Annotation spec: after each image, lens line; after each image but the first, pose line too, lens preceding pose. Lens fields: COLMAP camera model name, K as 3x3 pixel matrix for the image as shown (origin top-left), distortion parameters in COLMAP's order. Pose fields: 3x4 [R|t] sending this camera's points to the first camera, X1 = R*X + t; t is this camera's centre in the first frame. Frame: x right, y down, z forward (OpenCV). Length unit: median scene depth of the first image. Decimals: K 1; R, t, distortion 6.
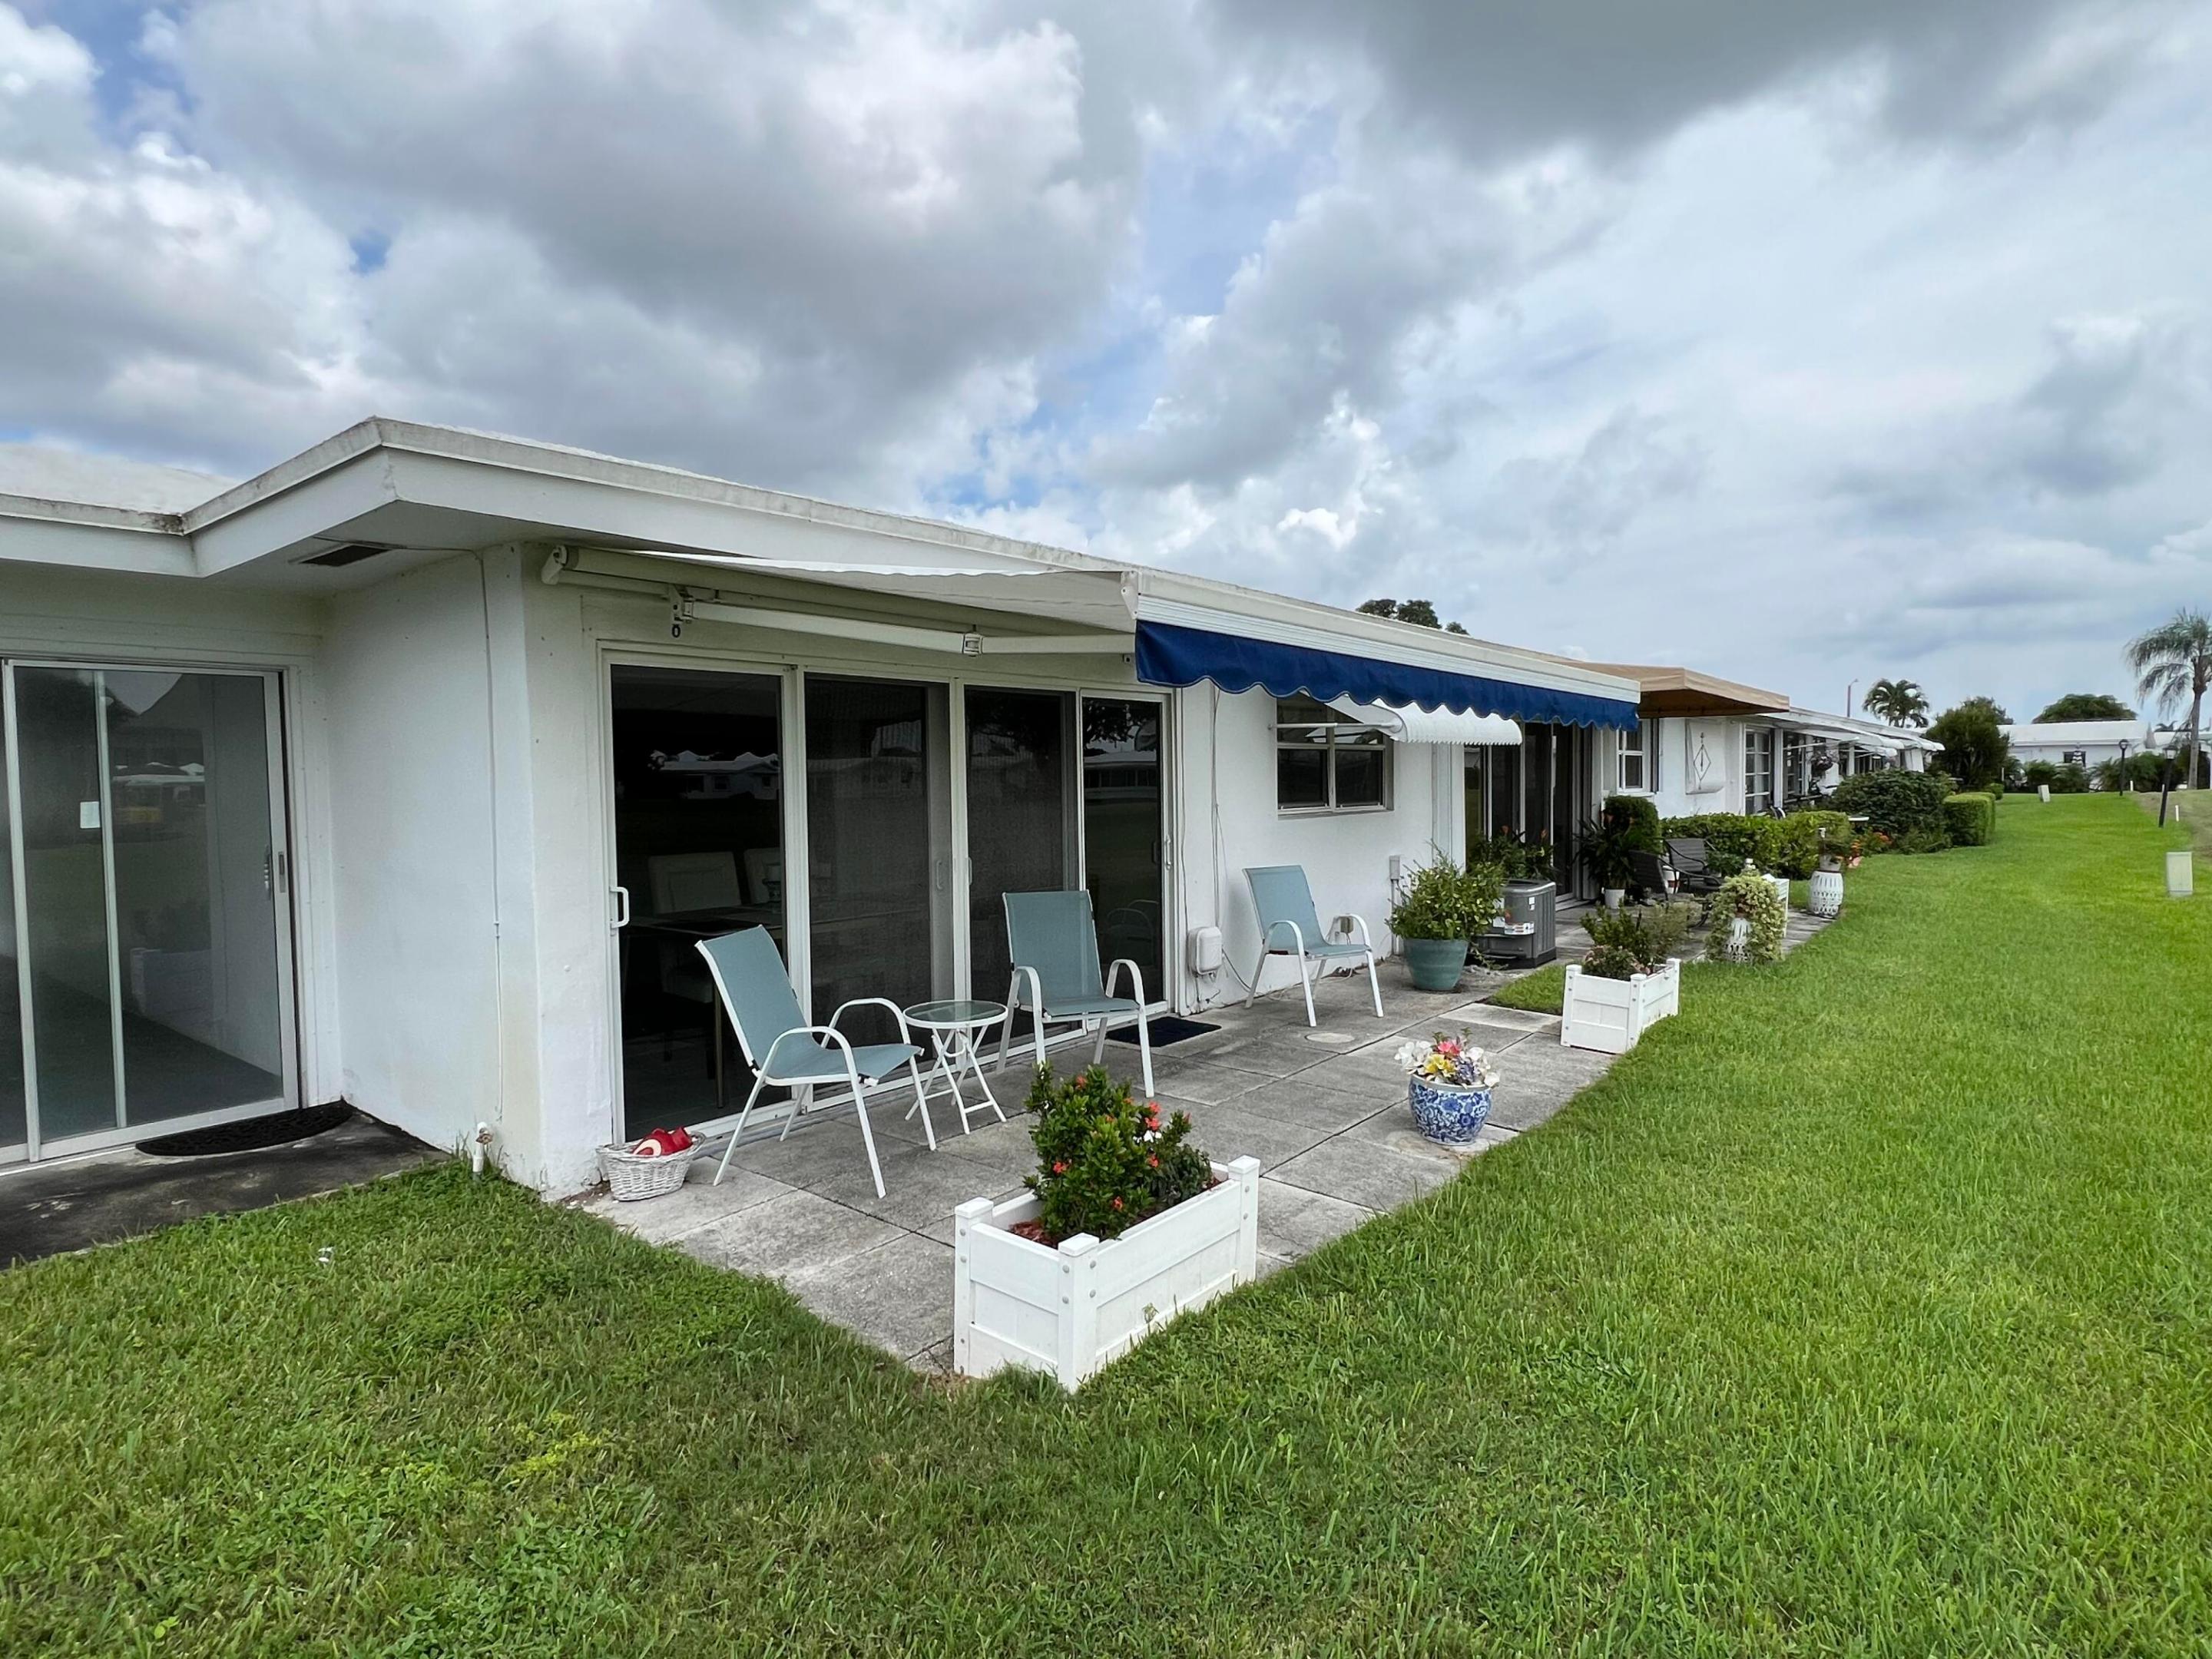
lens RADIAL K [[1165.2, 0, 1090.6], [0, 1165.2, 824.8], [0, 0, 1]] dist [-0.002972, -0.001904]
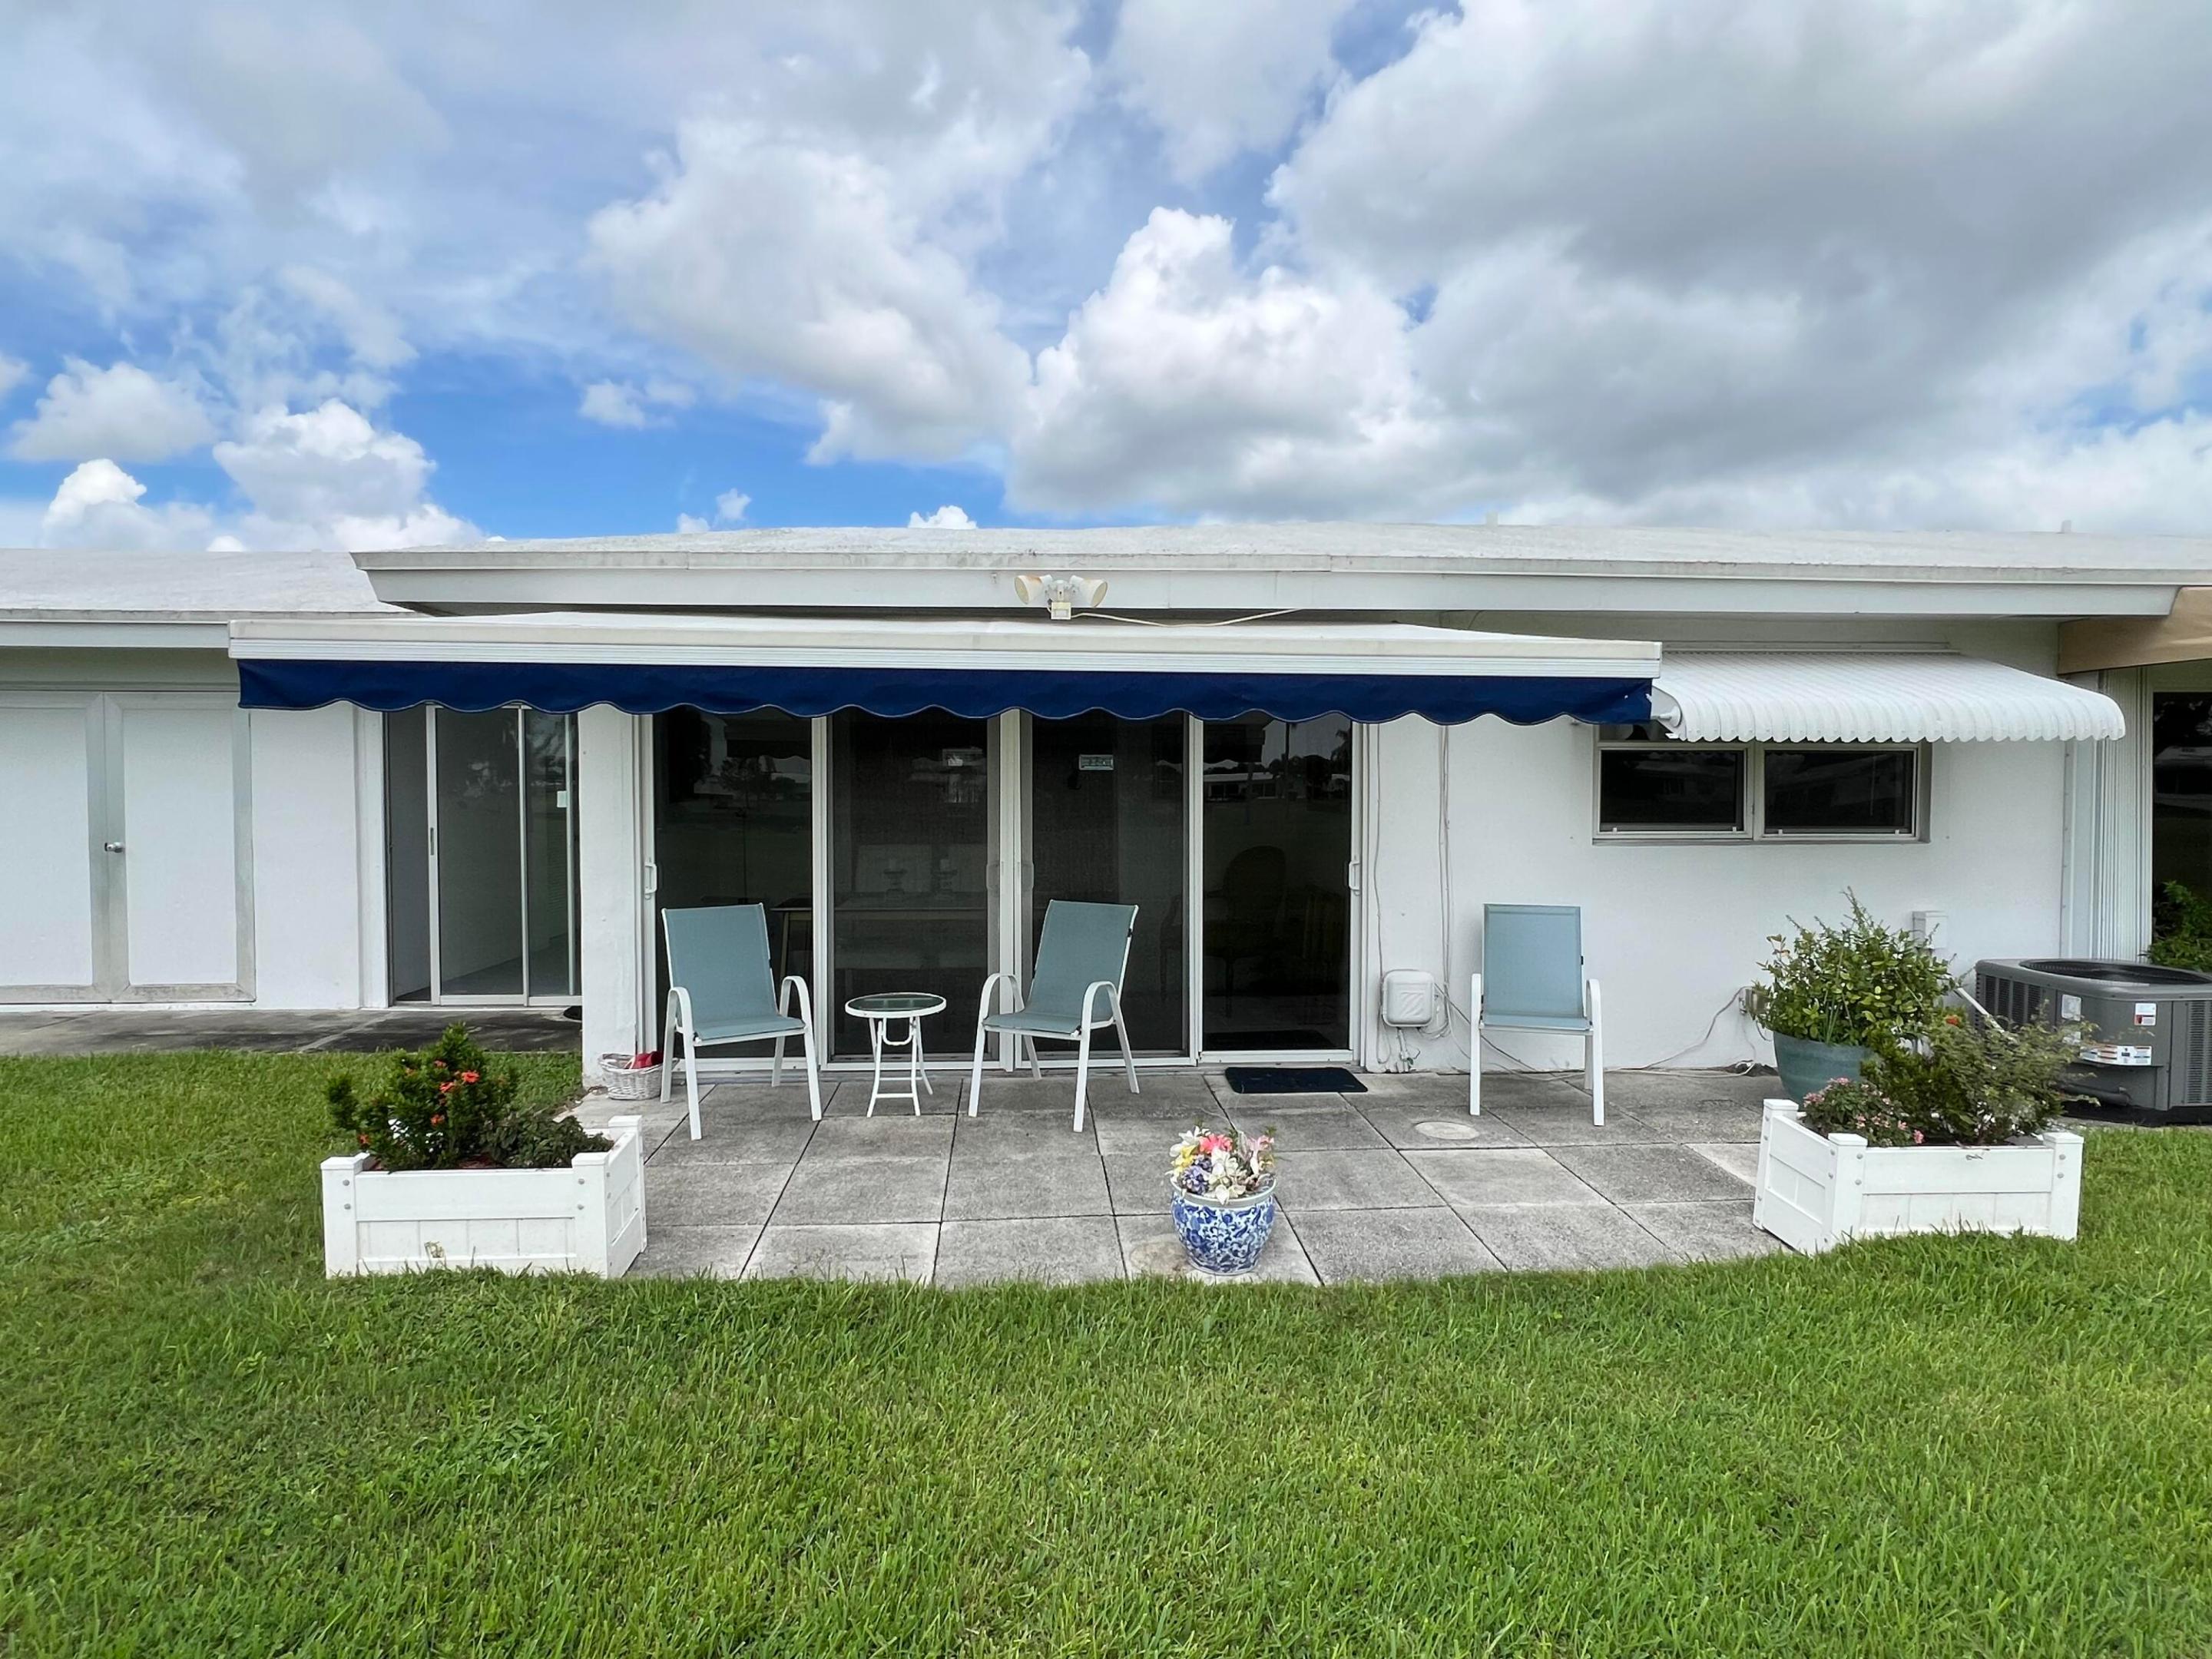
lens RADIAL K [[1165.2, 0, 1093.6], [0, 1165.2, 826.6], [0, 0, 1]] dist [-0.002972, -0.001904]
pose [[0.686877, 0.040473, -0.725646, 0.699744], [-0.039709, 0.999047, 0.018135, -0.024346], [0.725688, 0.016358, 0.687830, 0.358803]]
